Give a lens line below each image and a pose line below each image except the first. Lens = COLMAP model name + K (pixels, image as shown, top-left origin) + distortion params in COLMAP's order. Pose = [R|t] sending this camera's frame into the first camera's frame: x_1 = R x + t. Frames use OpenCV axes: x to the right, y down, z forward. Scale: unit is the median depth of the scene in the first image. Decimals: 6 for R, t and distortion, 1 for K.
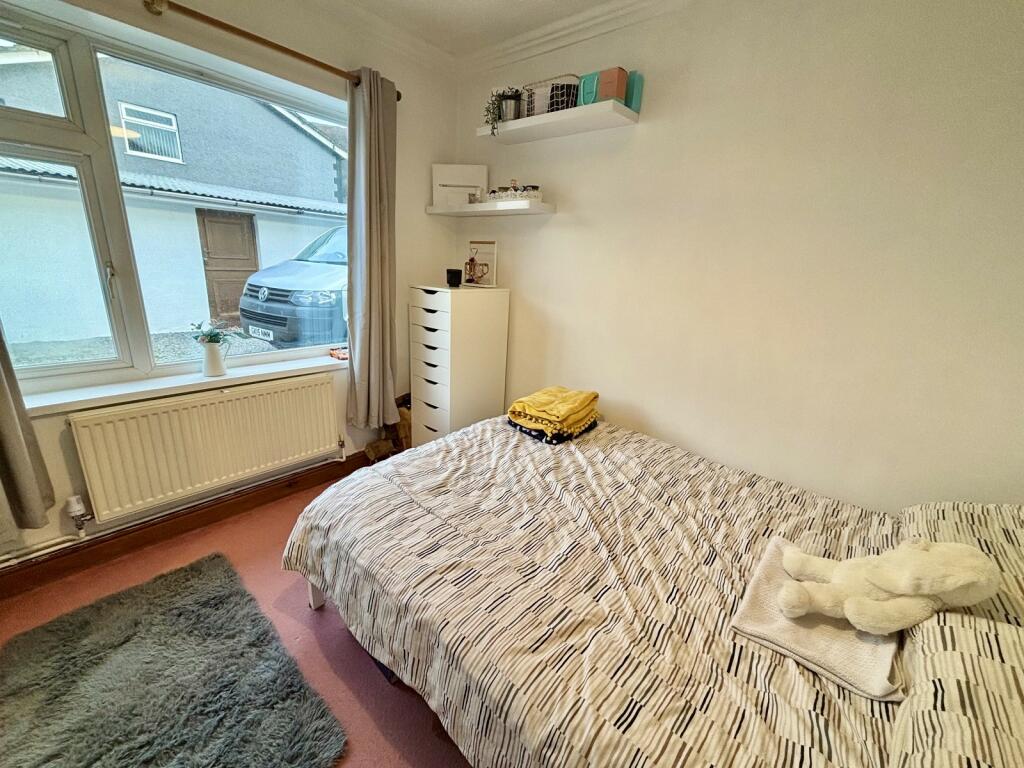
lens RADIAL K [[410.2, 0, 512.2], [0, 410.2, 382.7], [0, 0, 1]] dist [-0.000522, -0.000482]
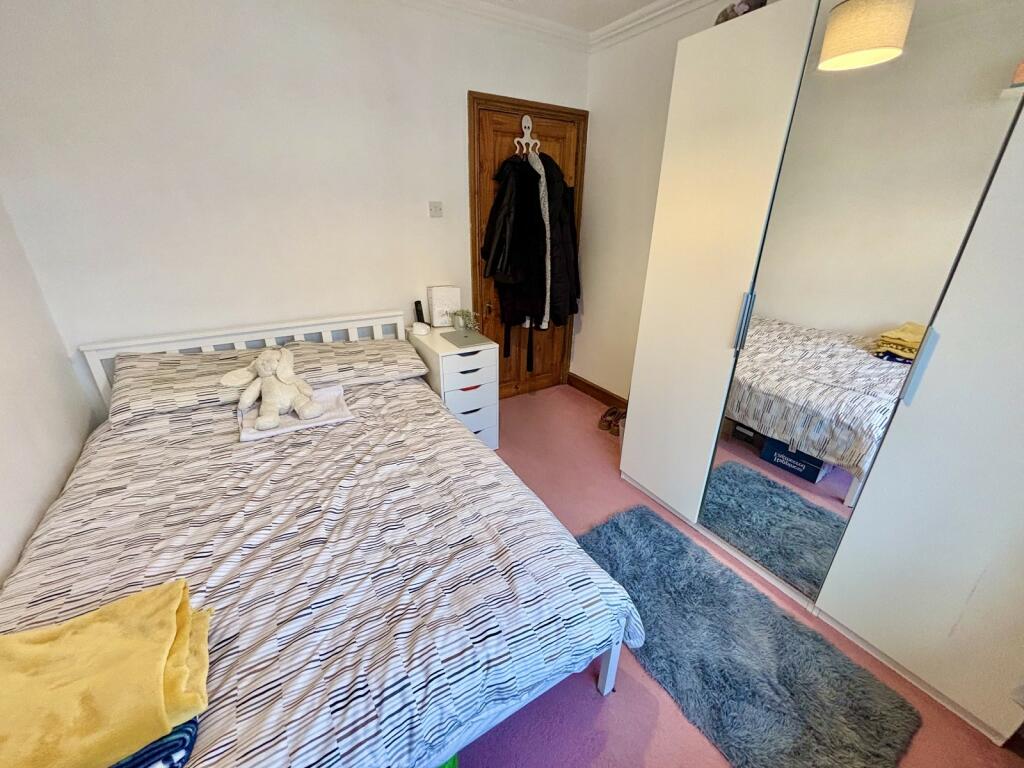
lens RADIAL K [[410.2, 0, 512.2], [0, 410.2, 382.7], [0, 0, 1]] dist [-0.000522, -0.000482]
pose [[-0.953597, -0.183455, 0.238742, -0.397917], [0.008045, 0.777123, 0.629297, -0.488506], [-0.300979, 0.602016, -0.739586, 1.351394]]
